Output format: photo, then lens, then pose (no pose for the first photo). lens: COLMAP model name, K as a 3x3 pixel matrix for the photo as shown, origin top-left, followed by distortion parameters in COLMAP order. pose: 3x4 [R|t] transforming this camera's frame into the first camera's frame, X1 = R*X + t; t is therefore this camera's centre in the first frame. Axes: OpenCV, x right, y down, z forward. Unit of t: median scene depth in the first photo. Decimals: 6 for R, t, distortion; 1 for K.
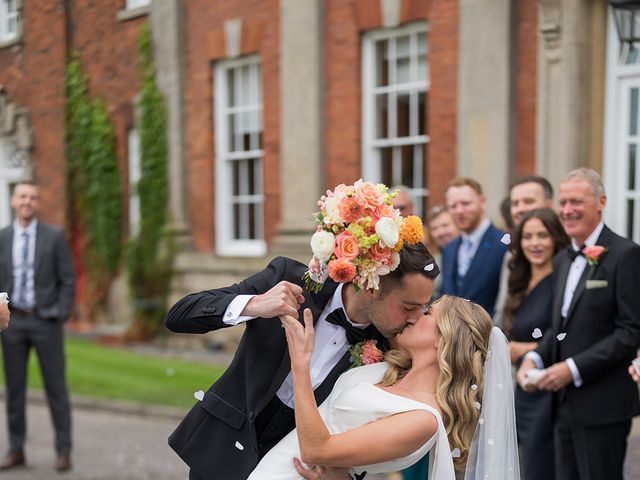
lens RADIAL K [[1390.6, 0, 306.0], [0, 1390.6, 456.9], [0, 0, 1]] dist [-0.028911, 0.050290]
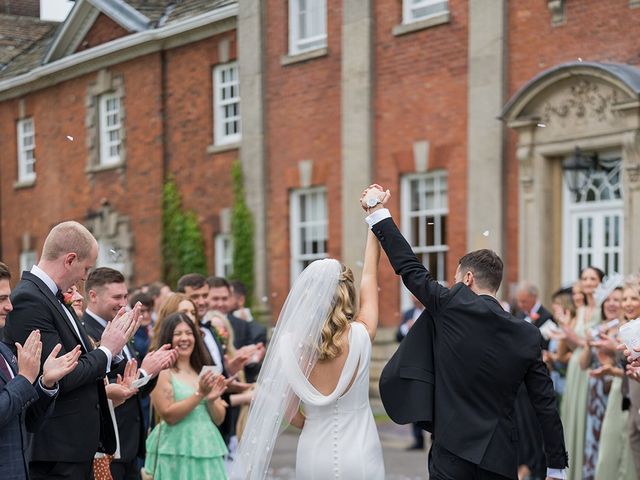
lens RADIAL K [[1430.0, 0, 322.2], [0, 1430.0, 490.7], [0, 0, 1]] dist [-0.011259, 0.023717]
pose [[0.999950, -0.003855, 0.009246, -0.051077], [0.004223, 0.999185, -0.040132, 0.075650], [-0.009083, 0.040169, 0.999152, -0.430054]]
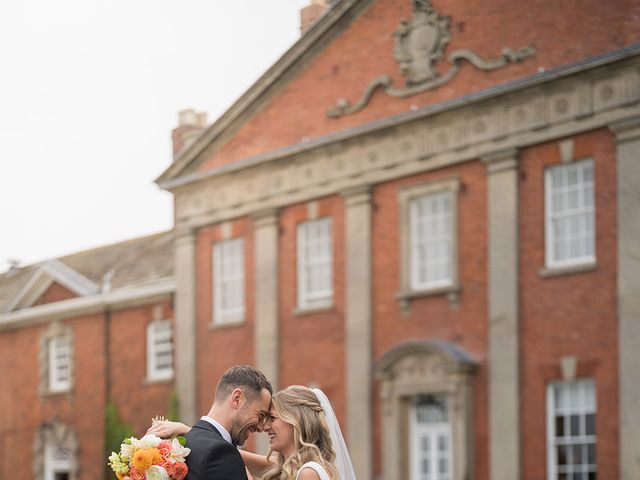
lens RADIAL K [[1390.6, 0, 306.0], [0, 1390.6, 456.9], [0, 0, 1]] dist [-0.028911, 0.050290]
pose [[0.989594, 0.004443, 0.143822, -0.234457], [0.024766, 0.979346, -0.200667, 0.191149], [-0.141743, 0.202140, 0.969045, -0.985628]]
